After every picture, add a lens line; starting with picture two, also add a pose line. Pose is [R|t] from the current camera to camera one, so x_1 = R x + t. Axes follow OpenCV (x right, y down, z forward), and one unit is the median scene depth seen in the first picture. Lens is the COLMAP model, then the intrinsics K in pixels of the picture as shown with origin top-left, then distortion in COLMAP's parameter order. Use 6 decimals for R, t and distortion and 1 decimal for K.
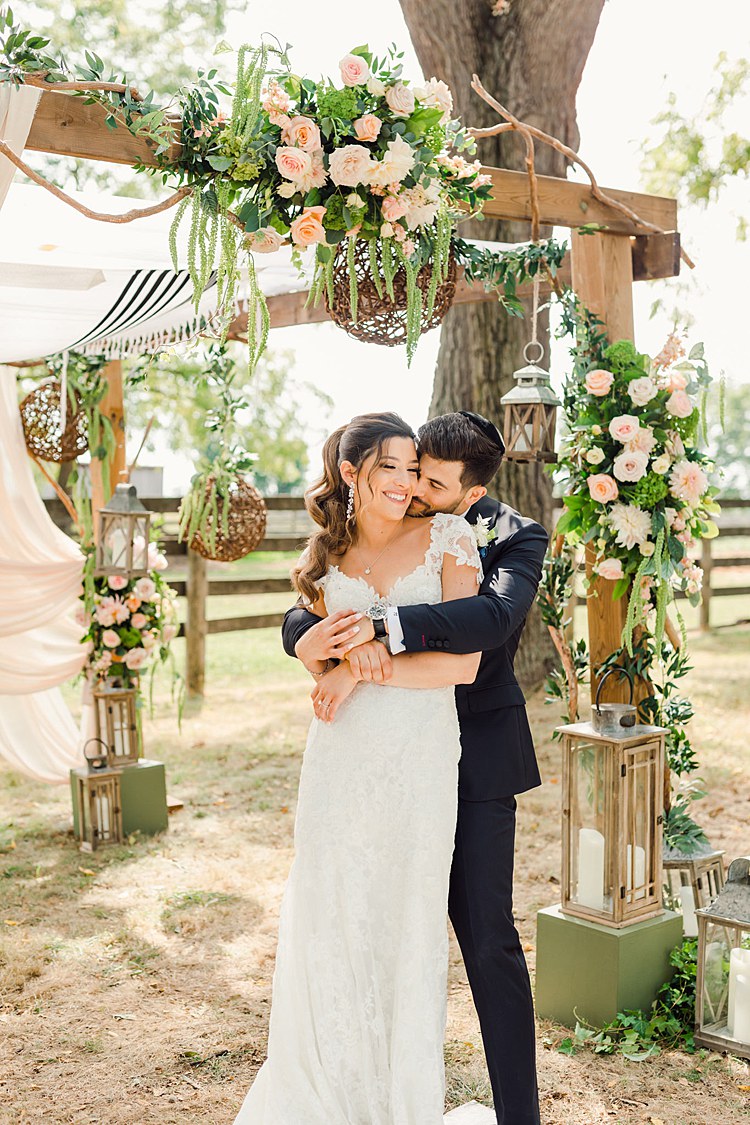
lens RADIAL K [[1582.9, 0, 373.1], [0, 1582.9, 561.2], [0, 0, 1]] dist [-0.003367, 0.000000]
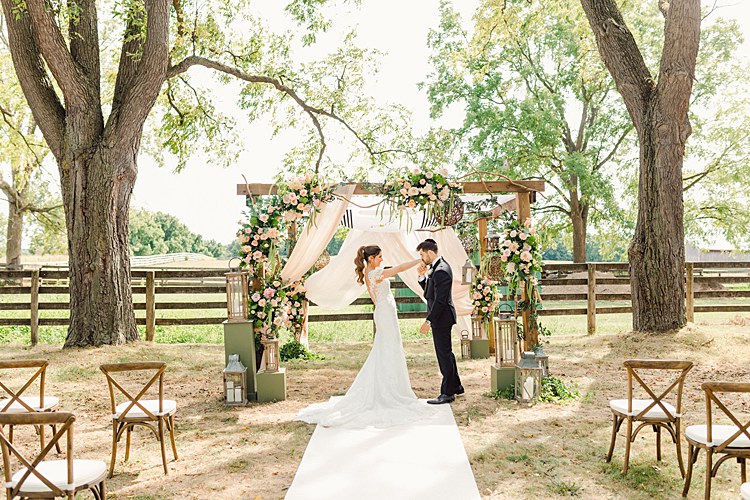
lens RADIAL K [[749.3, 0, 379.3], [0, 749.3, 247.4], [0, 0, 1]] dist [0.003180, 0.000000]
pose [[0.791014, -0.025032, -0.611286, 1.060262], [-0.017017, 0.997876, -0.062884, 0.052262], [0.611561, 0.060144, 0.788908, -0.695425]]
